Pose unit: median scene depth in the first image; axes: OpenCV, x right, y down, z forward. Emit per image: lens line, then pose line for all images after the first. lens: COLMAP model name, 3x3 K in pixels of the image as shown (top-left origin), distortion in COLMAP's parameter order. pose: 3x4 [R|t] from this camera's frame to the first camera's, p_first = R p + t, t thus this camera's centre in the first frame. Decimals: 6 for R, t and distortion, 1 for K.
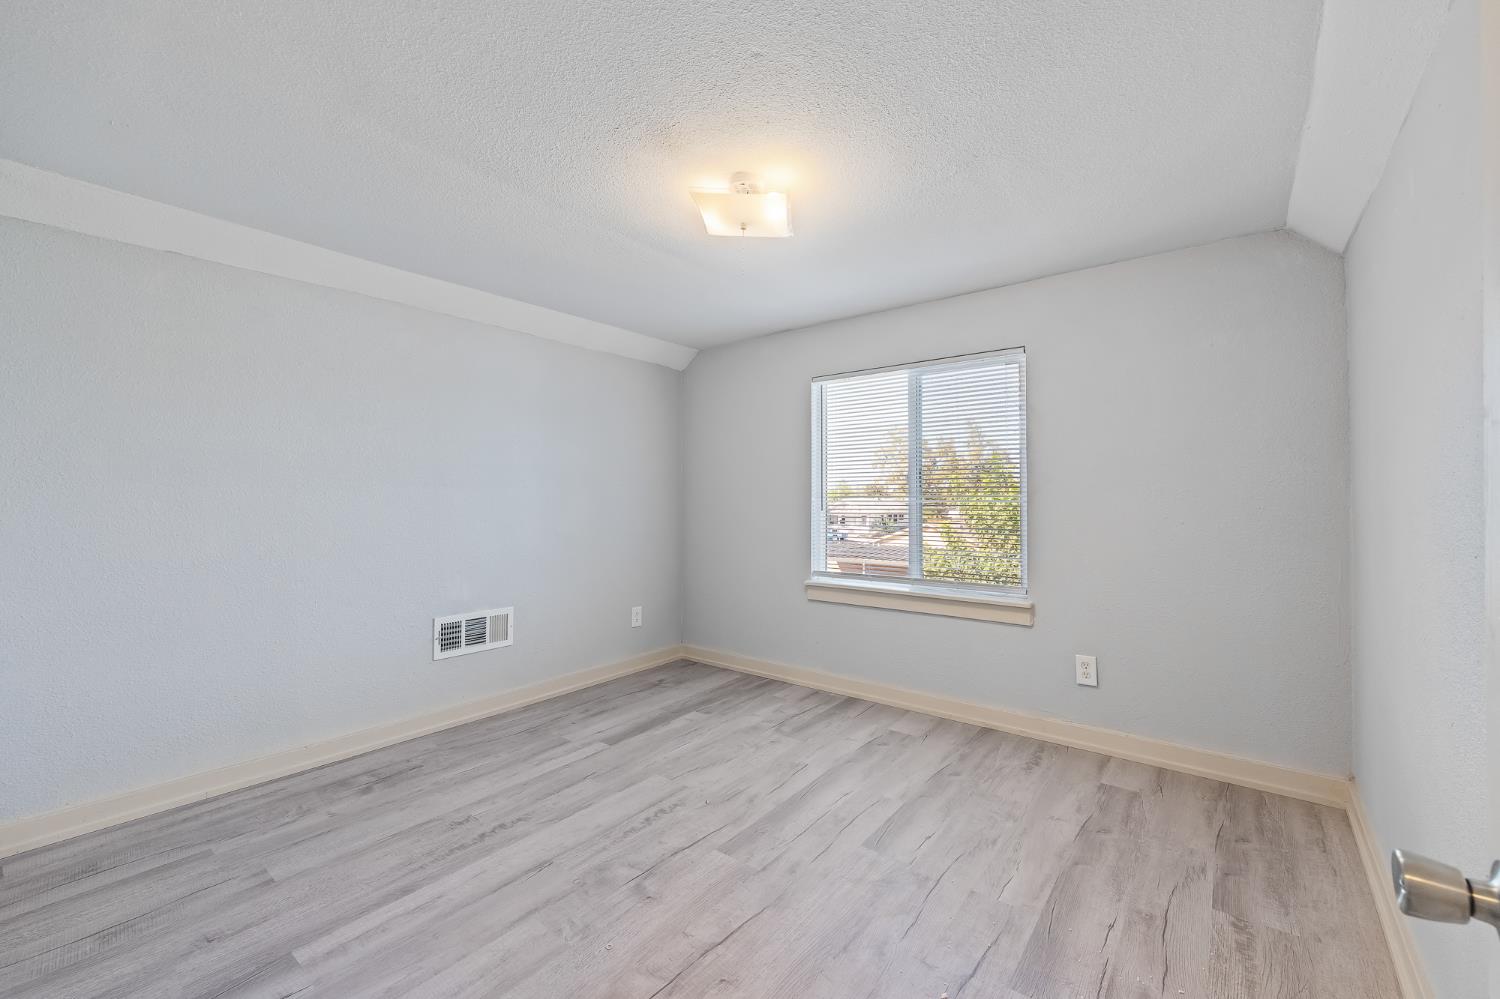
lens RADIAL K [[608.1, 0, 756.4], [0, 608.1, 507.2], [0, 0, 1]] dist [0.000331, 0.000681]
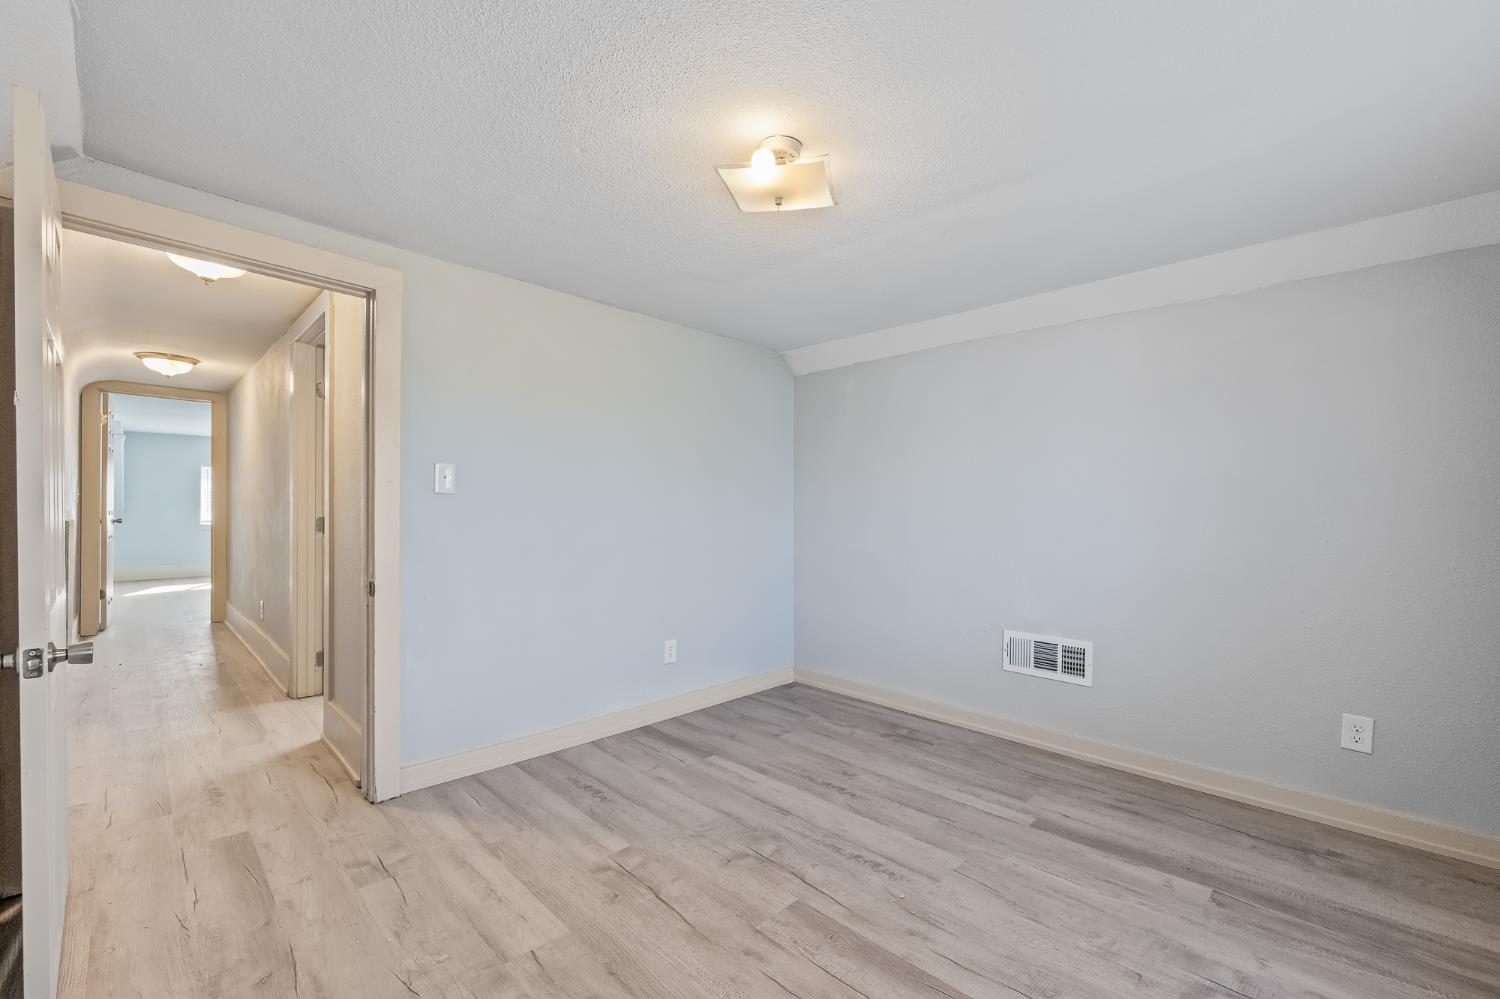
lens RADIAL K [[608.1, 0, 756.4], [0, 608.1, 507.2], [0, 0, 1]] dist [0.000331, 0.000681]
pose [[-0.098145, -0.005142, -0.995159, 0.786646], [-0.028823, 0.999582, -0.002322, -0.021157], [0.994755, 0.028456, -0.098252, 0.931610]]
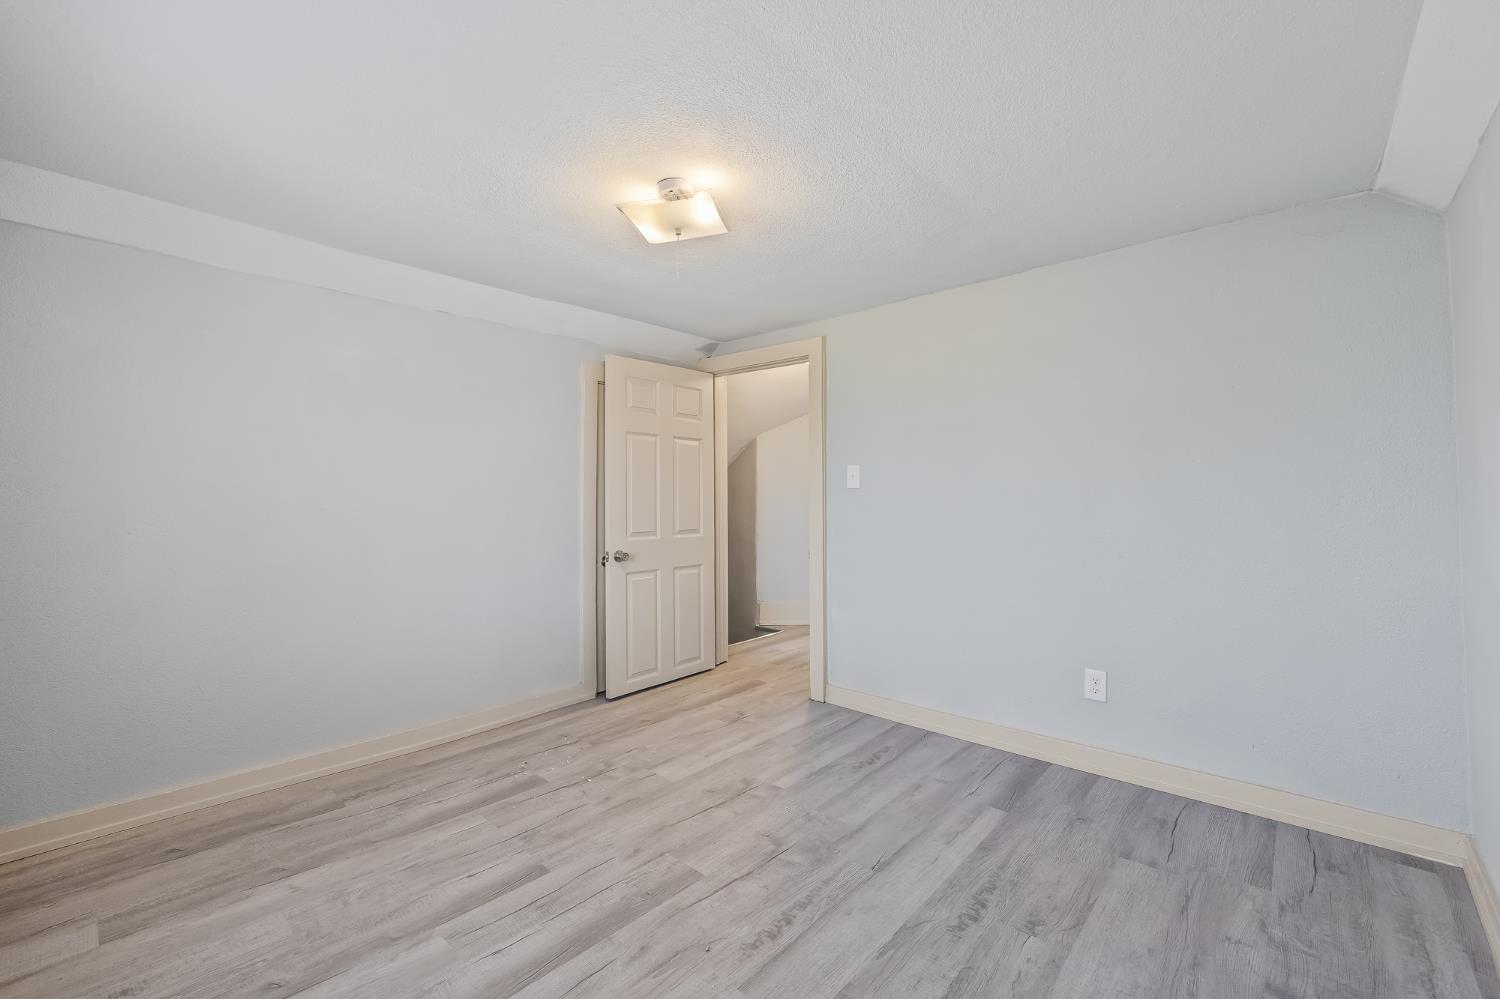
lens RADIAL K [[627.6, 0, 781.1], [0, 627.6, 499.4], [0, 0, 1]] dist [0.000941, 0.000282]
pose [[-0.999619, 0.006463, 0.026852, -0.196404], [0.006946, 0.999815, 0.017936, -0.030725], [-0.026731, 0.018116, -0.999479, 1.800572]]
